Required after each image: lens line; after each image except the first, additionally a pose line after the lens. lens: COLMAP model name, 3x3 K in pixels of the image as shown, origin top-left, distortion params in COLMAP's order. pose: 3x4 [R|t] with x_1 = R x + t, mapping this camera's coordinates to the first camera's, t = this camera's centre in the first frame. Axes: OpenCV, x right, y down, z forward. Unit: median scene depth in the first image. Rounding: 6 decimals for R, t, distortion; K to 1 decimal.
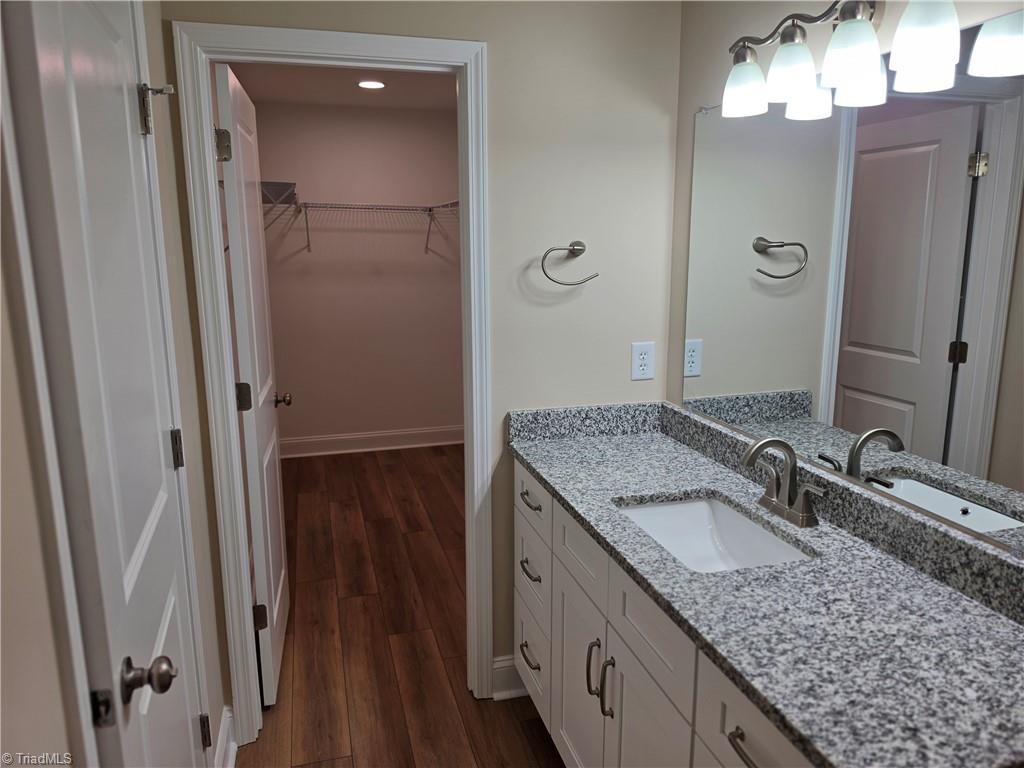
lens RADIAL K [[706.7, 0, 515.9], [0, 706.7, 379.4], [0, 0, 1]] dist [0.067489, -0.007517]
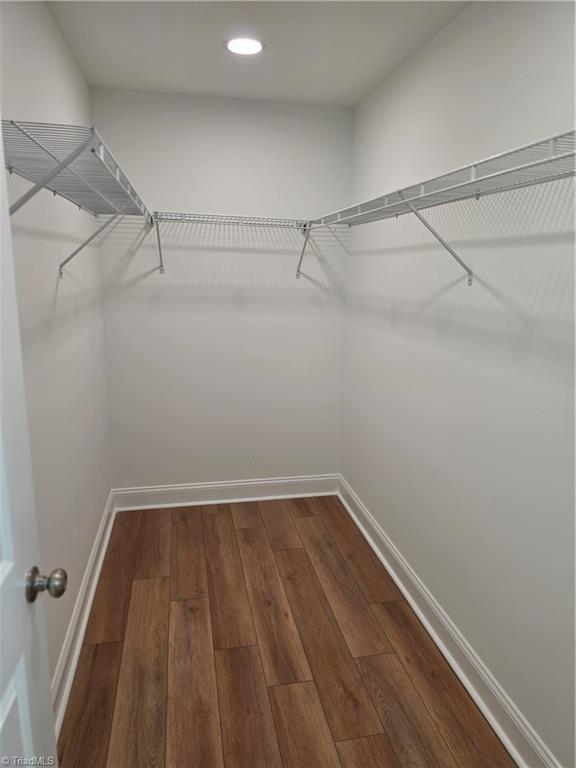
lens RADIAL K [[530.0, 0, 284.2], [0, 530.0, 384.1], [0, 0, 1]] dist [0.067489, -0.007517]
pose [[0.995310, 0.036502, -0.089587, -0.094153], [-0.035176, 0.999248, 0.016333, -0.070922], [0.090116, -0.013105, 0.995845, 0.423516]]
